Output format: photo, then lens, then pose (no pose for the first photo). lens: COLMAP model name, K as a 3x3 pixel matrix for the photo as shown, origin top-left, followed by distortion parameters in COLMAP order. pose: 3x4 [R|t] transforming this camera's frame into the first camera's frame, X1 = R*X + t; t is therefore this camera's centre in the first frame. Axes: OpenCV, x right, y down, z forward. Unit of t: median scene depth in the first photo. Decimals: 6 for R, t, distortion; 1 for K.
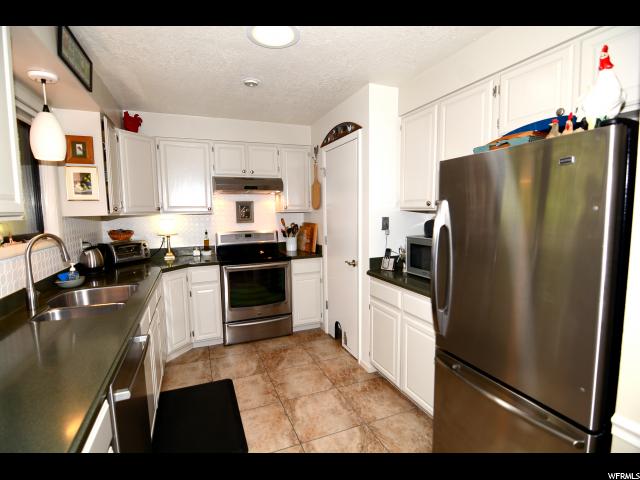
lens RADIAL K [[324.0, 0, 300.7], [0, 324.0, 240.6], [0, 0, 1]] dist [0.001215, -0.002603]
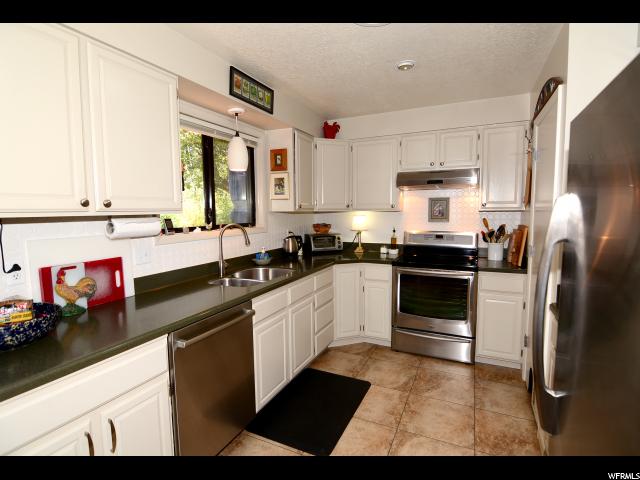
lens RADIAL K [[324.0, 0, 301.9], [0, 324.0, 238.1], [0, 0, 1]] dist [0.001215, -0.002603]
pose [[0.681333, 0.077124, -0.727899, 0.266625], [-0.073044, 0.996634, 0.037226, -0.020348], [0.728320, 0.027806, 0.684673, 0.152235]]
